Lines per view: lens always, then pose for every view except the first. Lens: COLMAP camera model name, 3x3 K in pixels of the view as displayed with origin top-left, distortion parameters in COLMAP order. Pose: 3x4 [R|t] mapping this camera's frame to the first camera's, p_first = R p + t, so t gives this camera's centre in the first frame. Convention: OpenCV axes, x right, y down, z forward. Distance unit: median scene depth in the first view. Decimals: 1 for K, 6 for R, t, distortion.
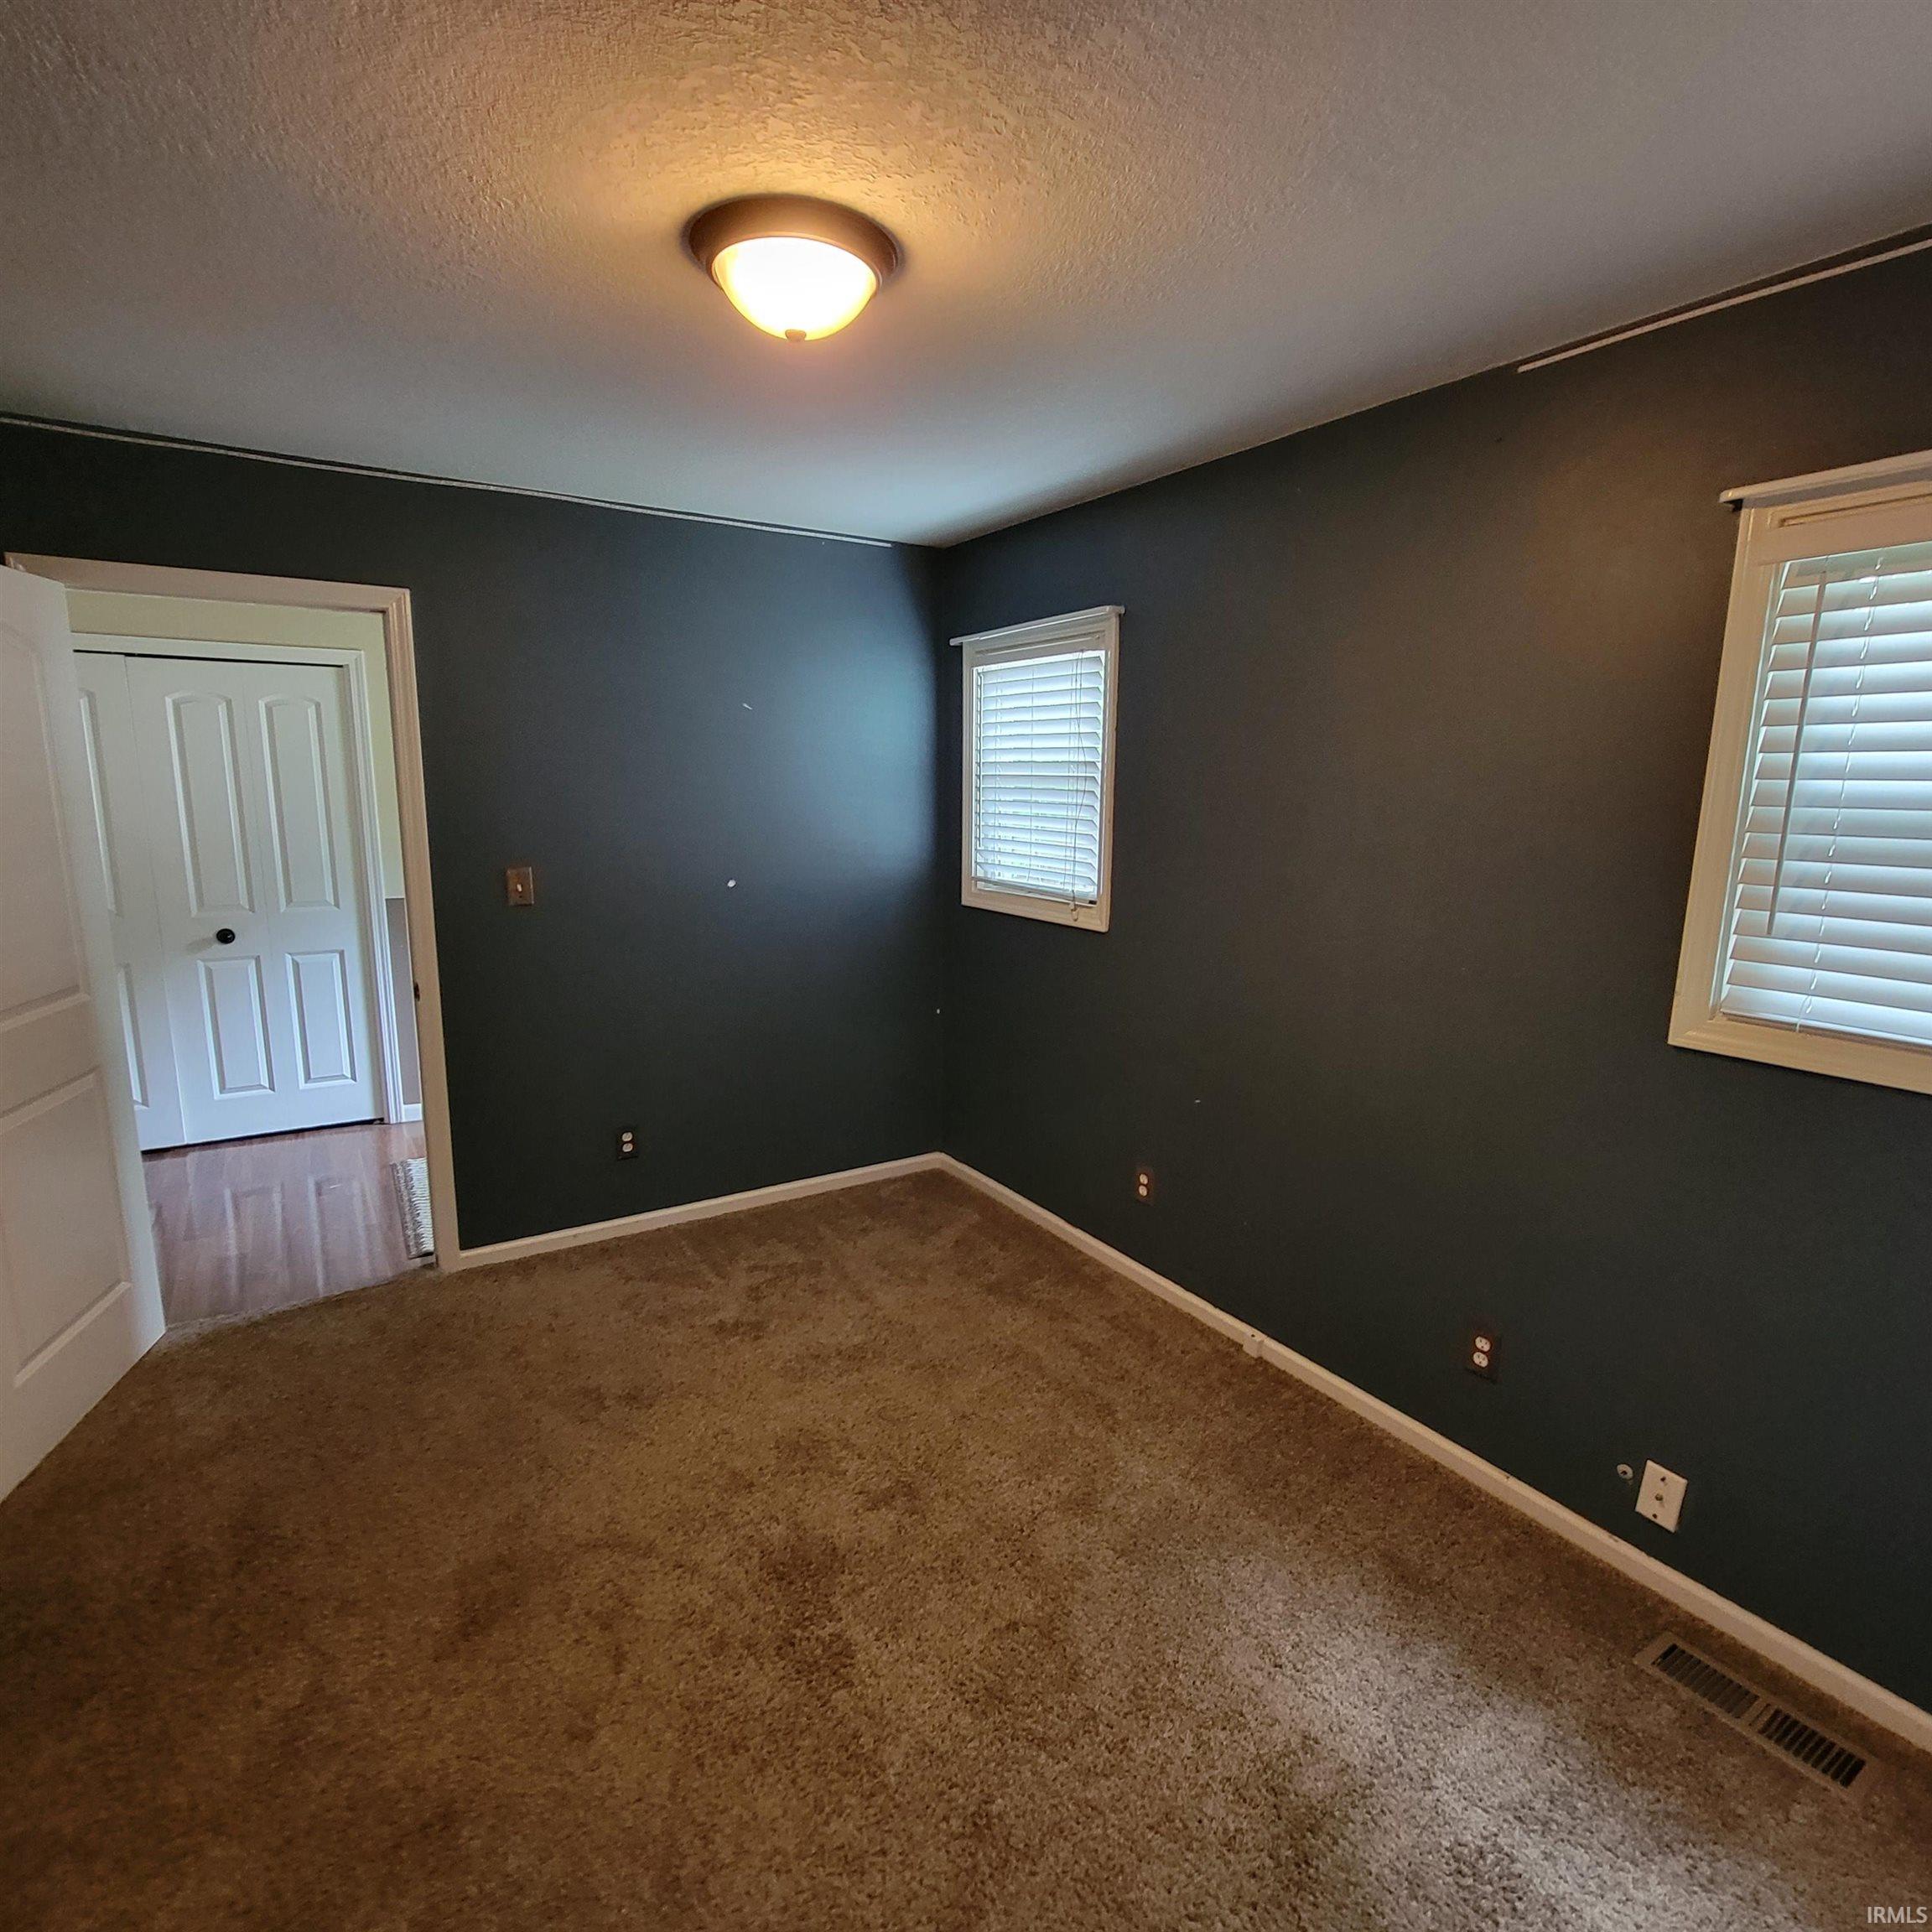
lens RADIAL K [[1052.2, 0, 958.0], [0, 1052.2, 963.4], [0, 0, 1]] dist [-0.012383, 0.002359]
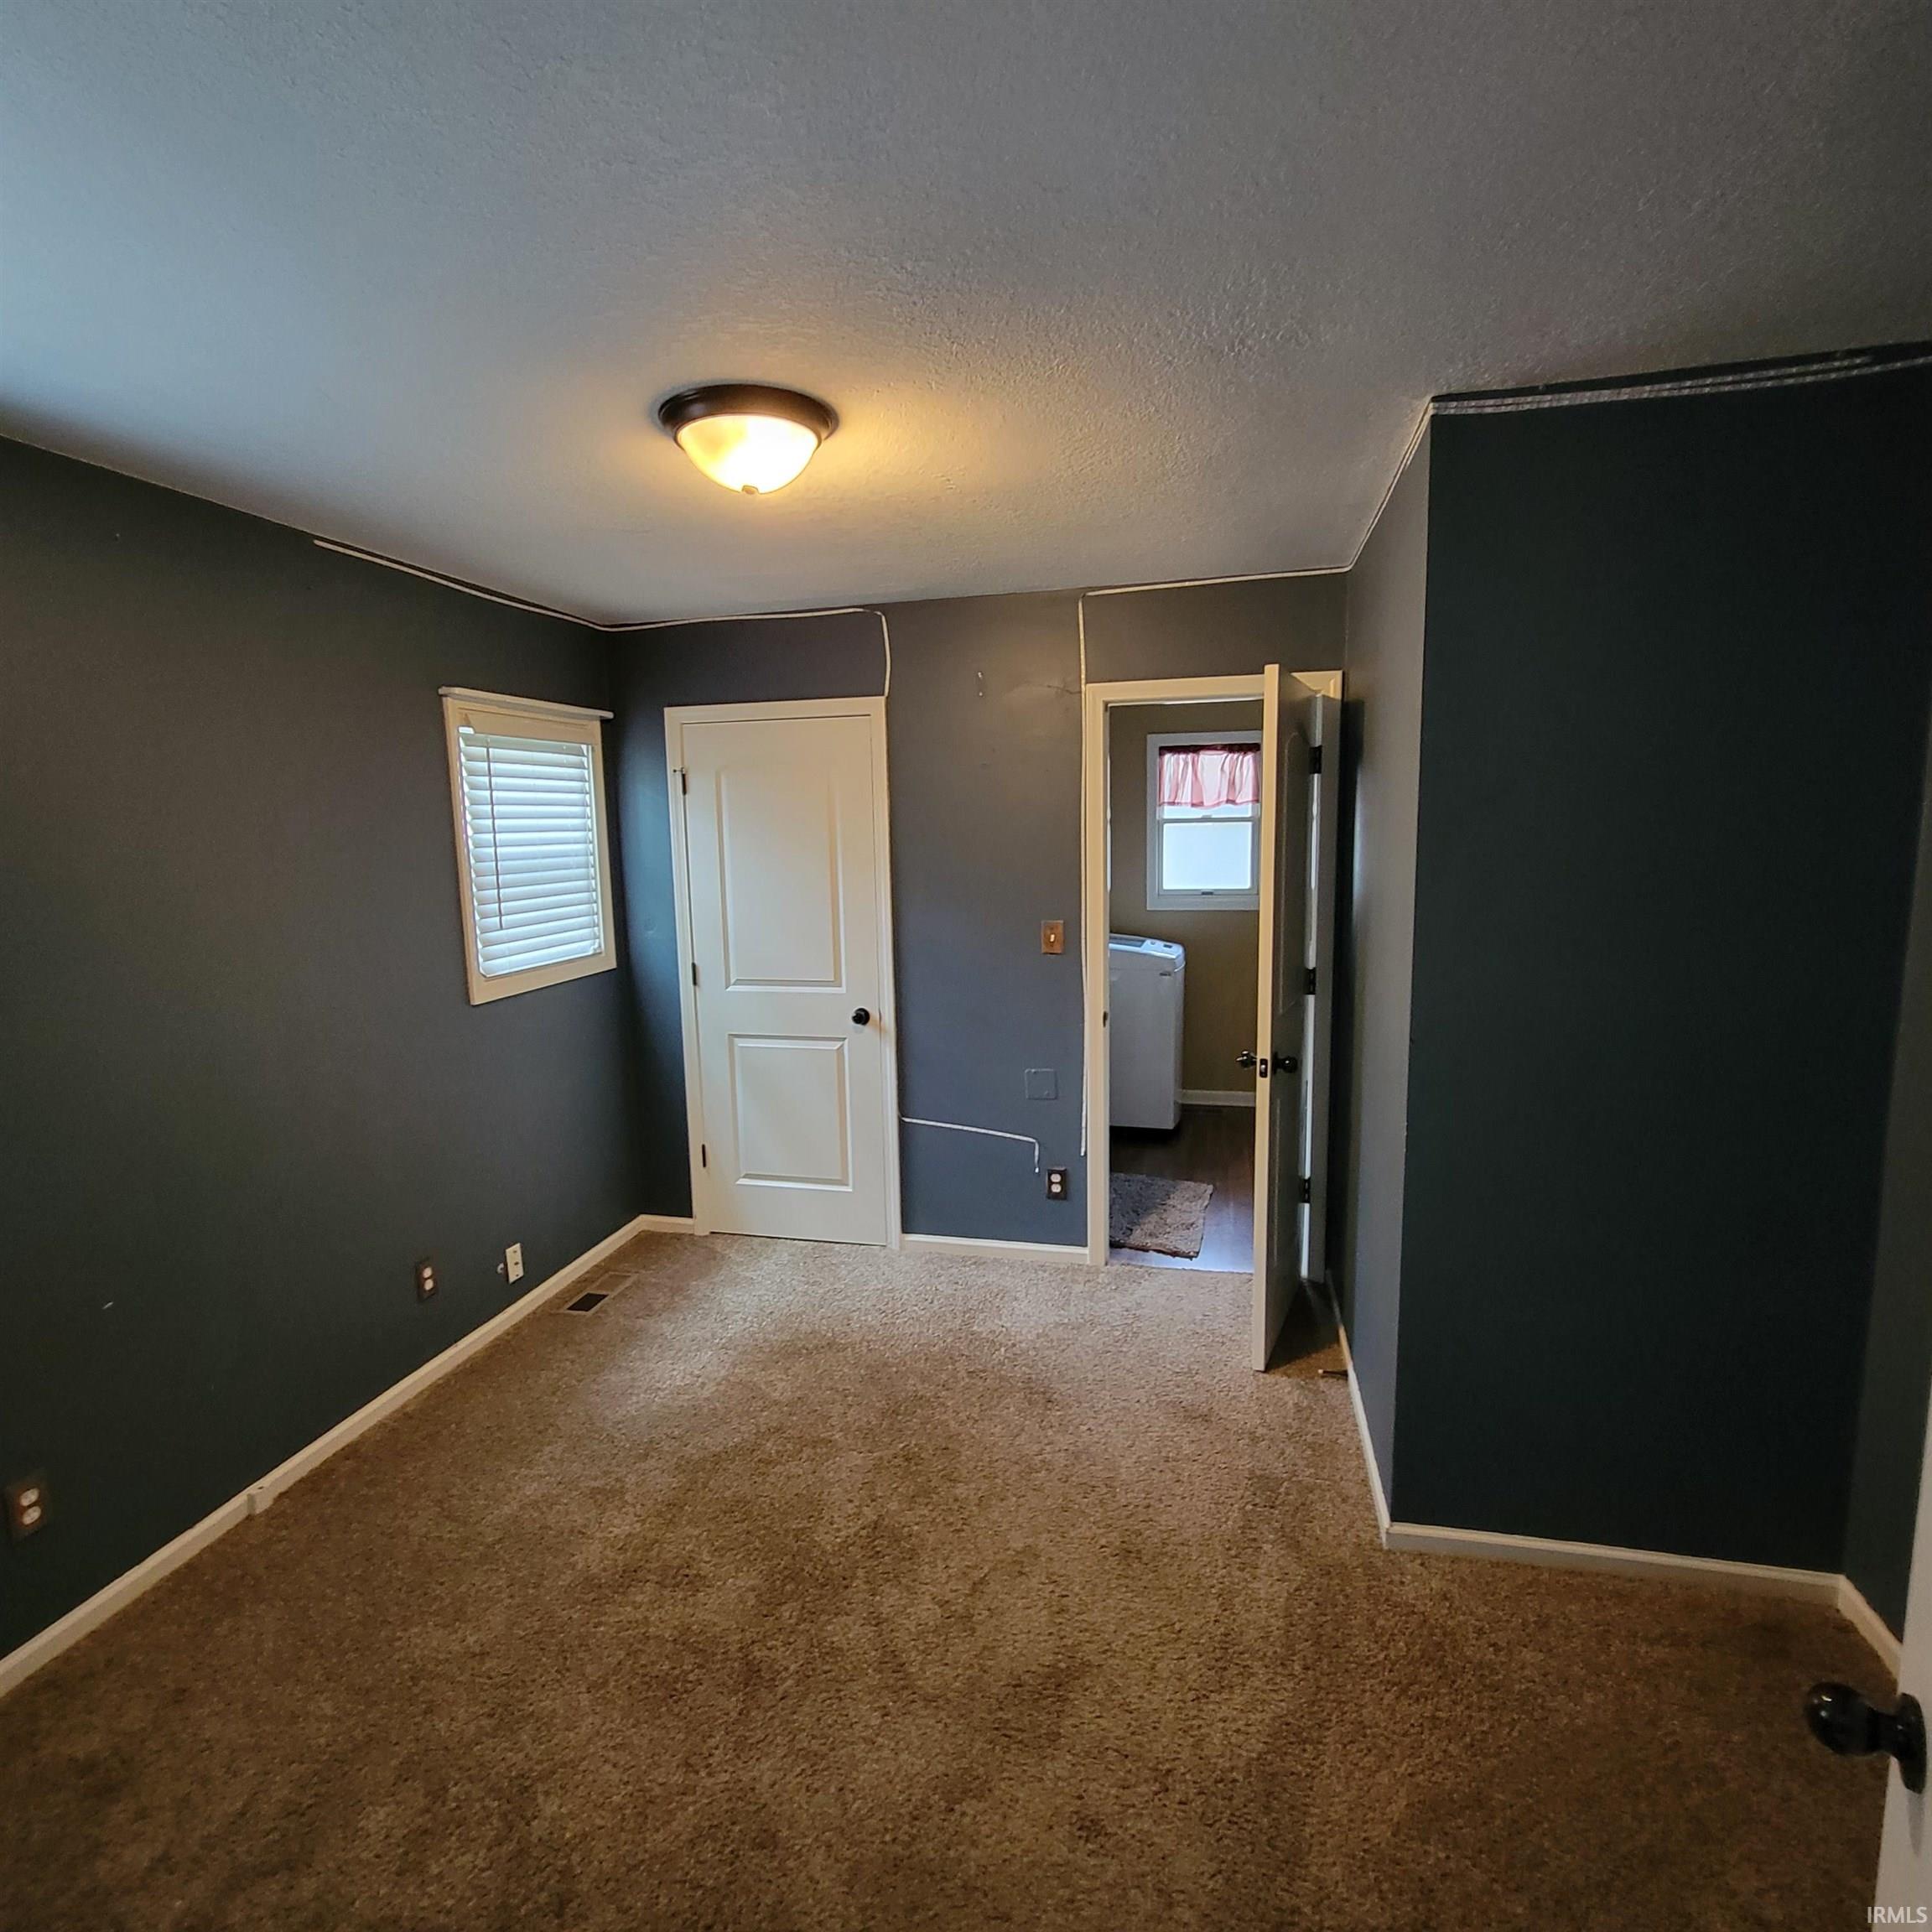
lens RADIAL K [[1052.2, 0, 957.6], [0, 1052.2, 958.5], [0, 0, 1]] dist [-0.012383, 0.002359]
pose [[-0.695189, -0.085811, 0.713686, -0.655230], [0.140950, 0.957302, 0.252399, -0.192877], [-0.704872, 0.276059, -0.653412, 0.951407]]
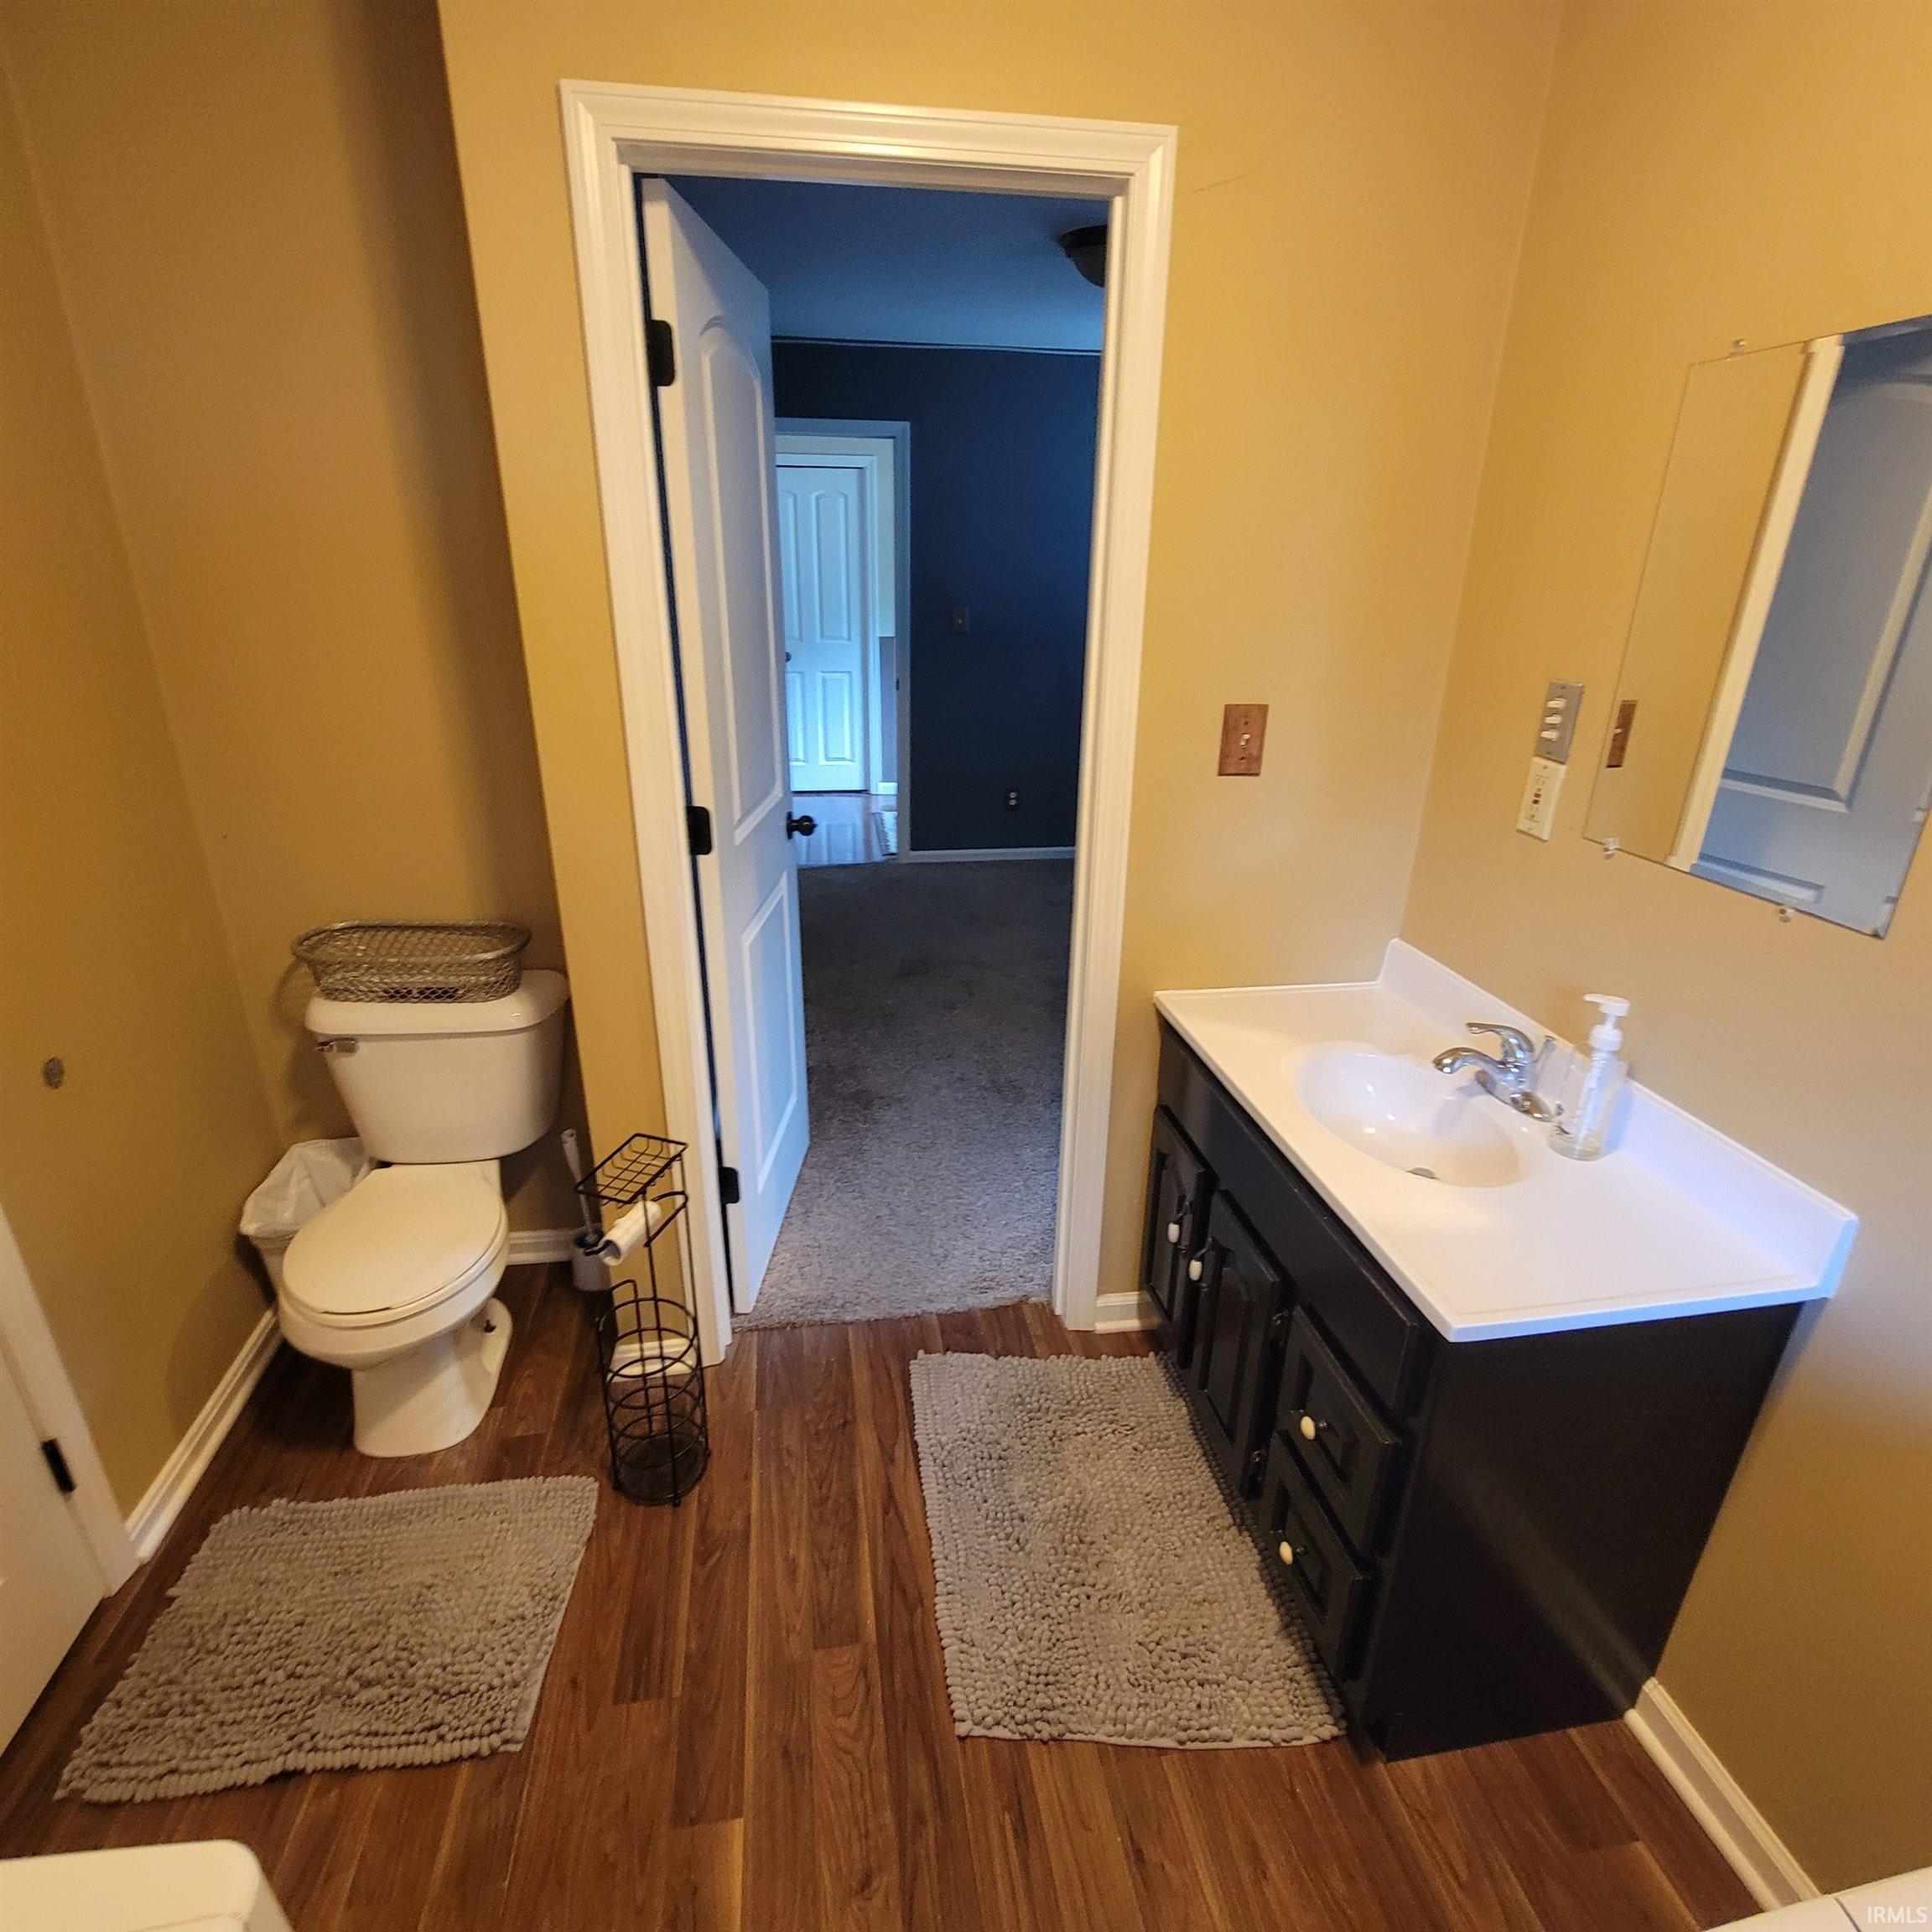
lens RADIAL K [[1052.2, 0, 959.8], [0, 1052.2, 975.8], [0, 0, 1]] dist [-0.012383, 0.002359]
pose [[0.917212, 0.152377, -0.368107, 0.245361], [-0.076752, 0.974242, 0.212043, 0.113895], [0.390936, -0.166235, 0.905282, -0.521232]]
